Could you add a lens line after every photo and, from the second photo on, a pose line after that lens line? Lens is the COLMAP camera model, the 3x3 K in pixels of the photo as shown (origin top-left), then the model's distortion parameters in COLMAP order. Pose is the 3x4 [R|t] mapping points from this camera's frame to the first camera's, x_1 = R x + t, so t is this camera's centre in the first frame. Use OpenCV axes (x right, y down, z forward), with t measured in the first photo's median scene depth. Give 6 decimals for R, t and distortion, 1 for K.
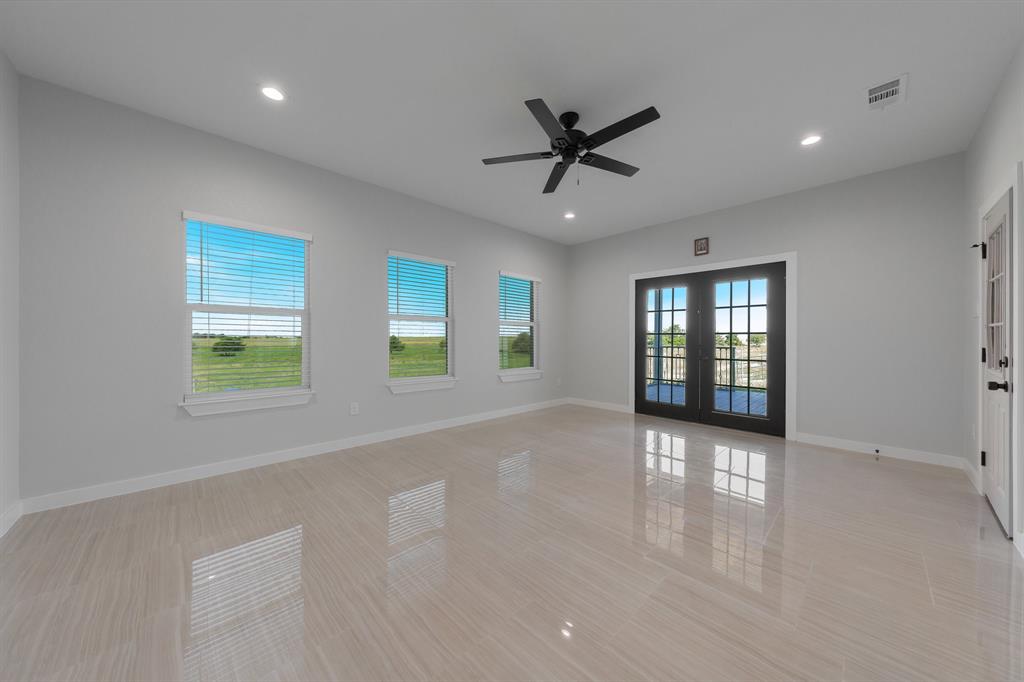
lens RADIAL K [[347.9, 0, 511.6], [0, 347.9, 336.8], [0, 0, 1]] dist [0.000813, 0.000015]
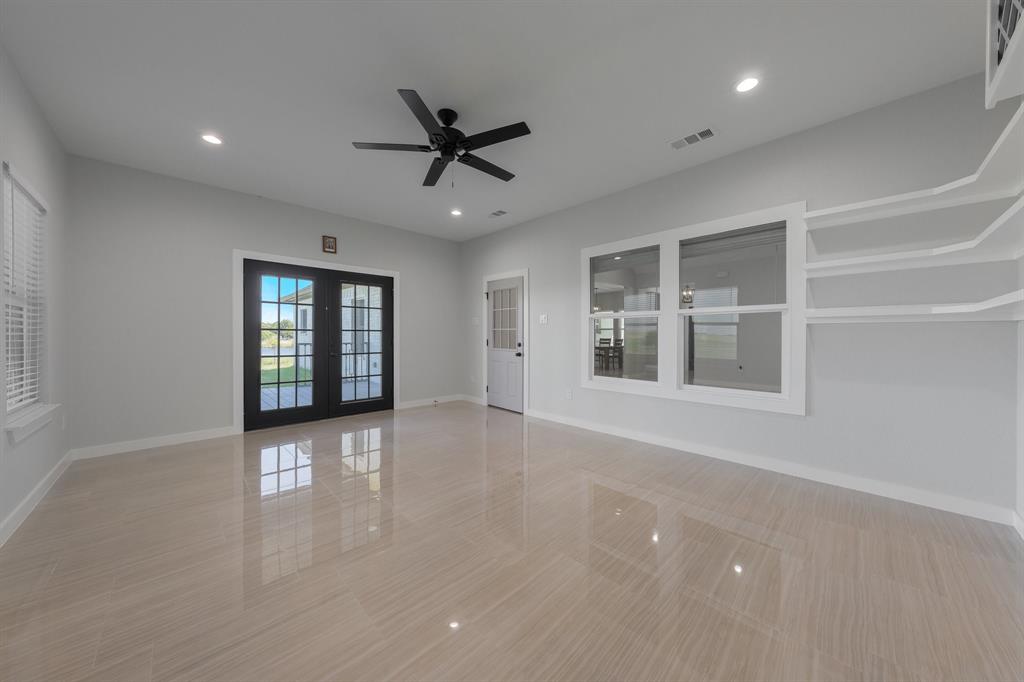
lens RADIAL K [[347.9, 0, 511.6], [0, 347.9, 336.8], [0, 0, 1]] dist [0.000813, 0.000015]
pose [[-0.011723, -0.007380, 0.999904, -0.504444], [-0.006977, 0.999949, 0.007299, -0.001204], [-0.999907, -0.006890, -0.011773, 0.505091]]
